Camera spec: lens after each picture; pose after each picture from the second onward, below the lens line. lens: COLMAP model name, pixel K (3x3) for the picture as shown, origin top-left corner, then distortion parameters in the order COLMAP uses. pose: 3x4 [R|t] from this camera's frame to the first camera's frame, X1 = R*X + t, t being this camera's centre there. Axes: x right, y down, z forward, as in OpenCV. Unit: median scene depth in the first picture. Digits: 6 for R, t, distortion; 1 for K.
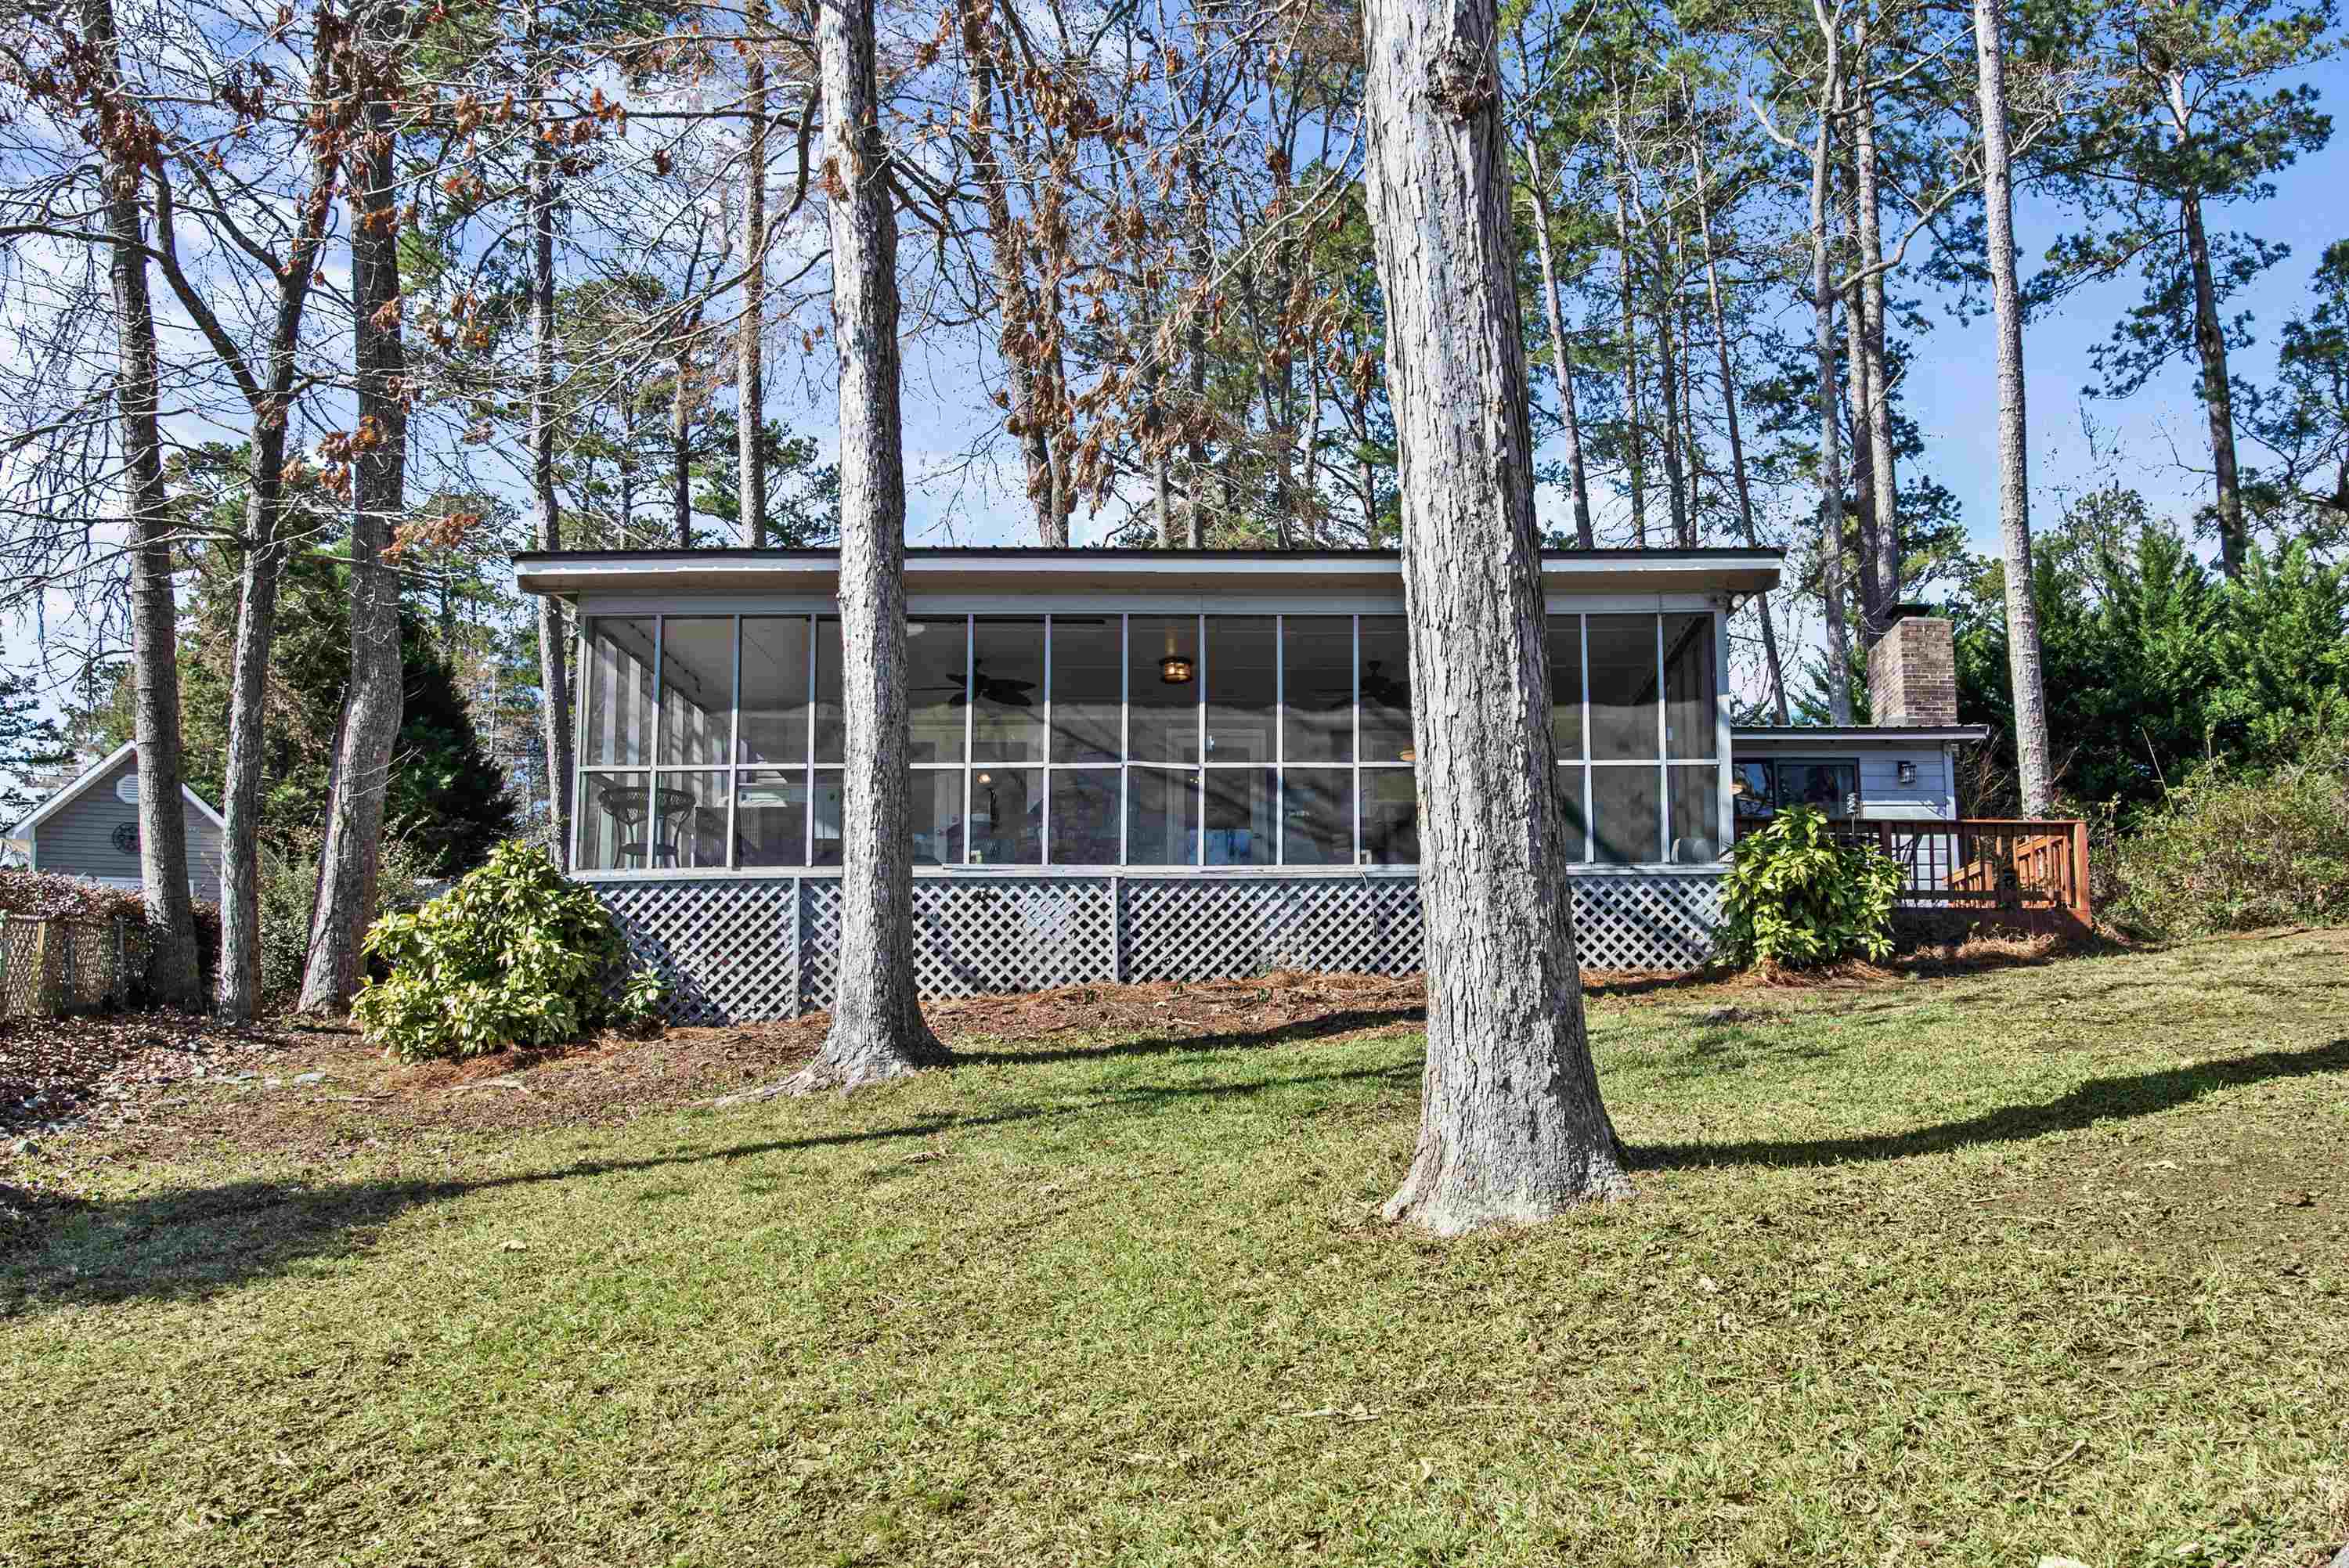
lens RADIAL K [[1931.2, 0, 1178.7], [0, 1931.2, 975.8], [0, 0, 1]] dist [0.000642, 0.011856]
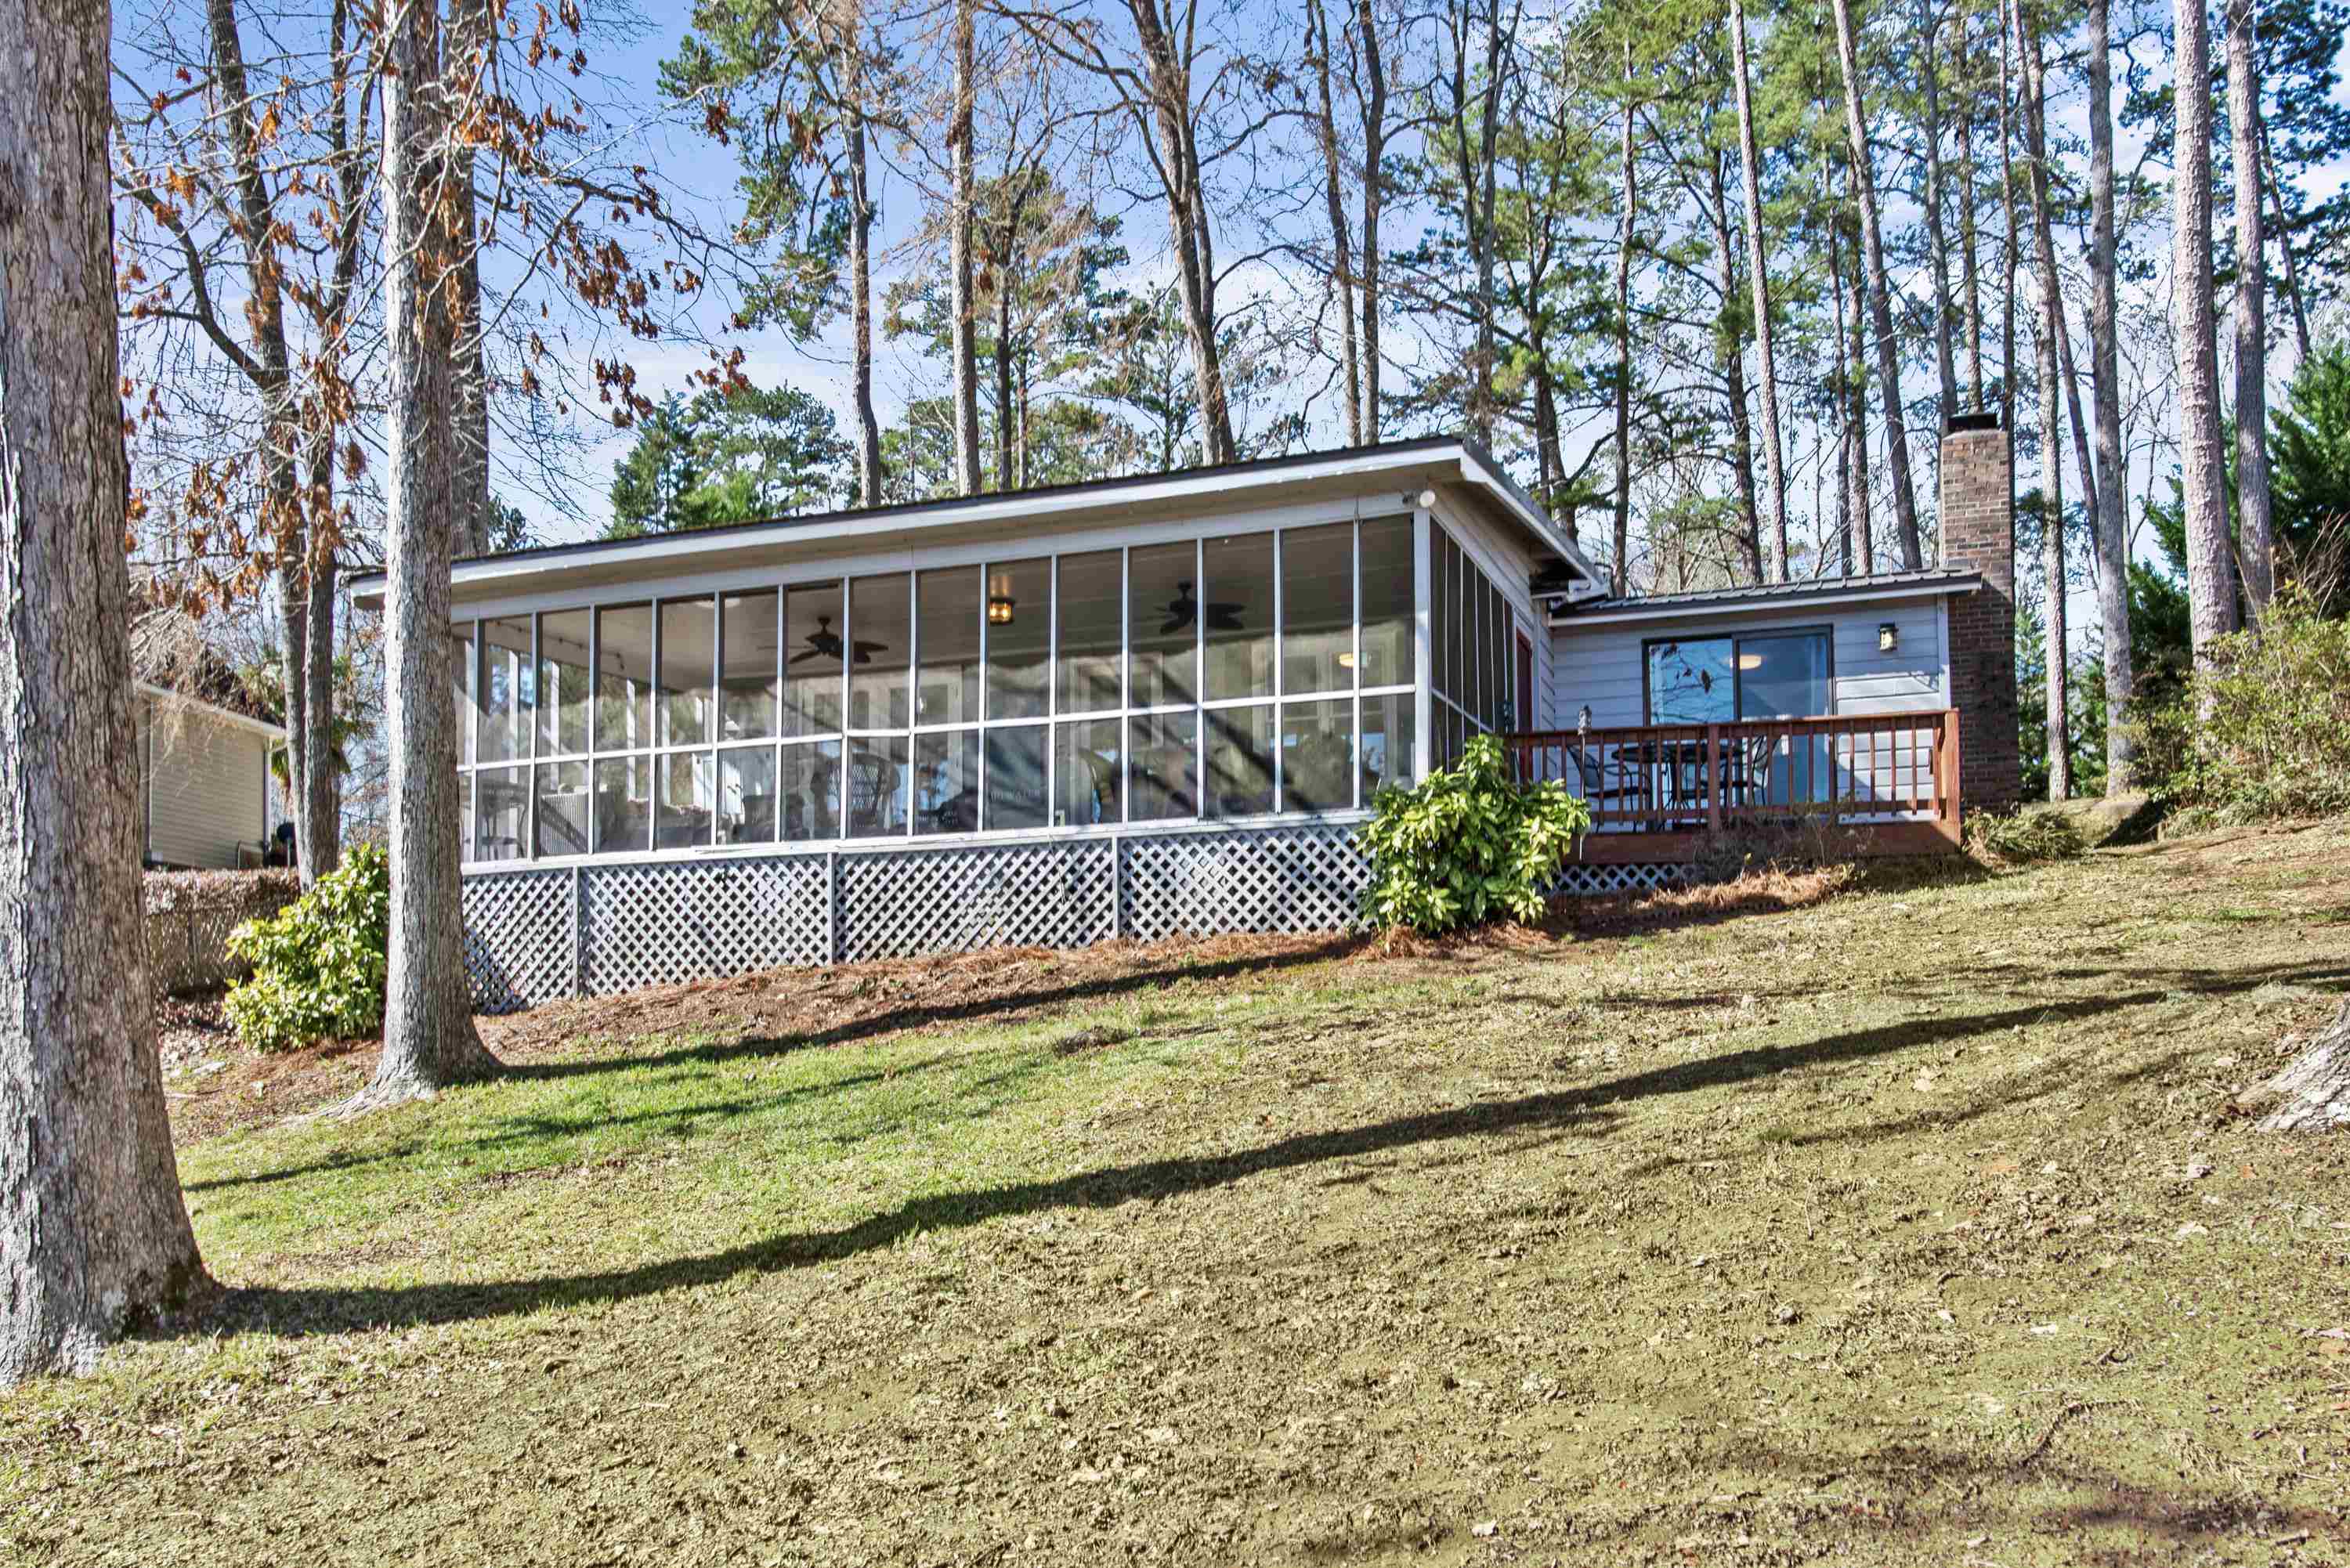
lens RADIAL K [[1932.1, 0, 1179.2], [0, 1932.1, 975.9], [0, 0, 1]] dist [0.000642, 0.011856]
pose [[0.929051, -0.024165, -0.369161, 0.497908], [0.058630, 0.994871, 0.082428, -0.059661], [0.365276, -0.098223, 0.925703, 0.140795]]
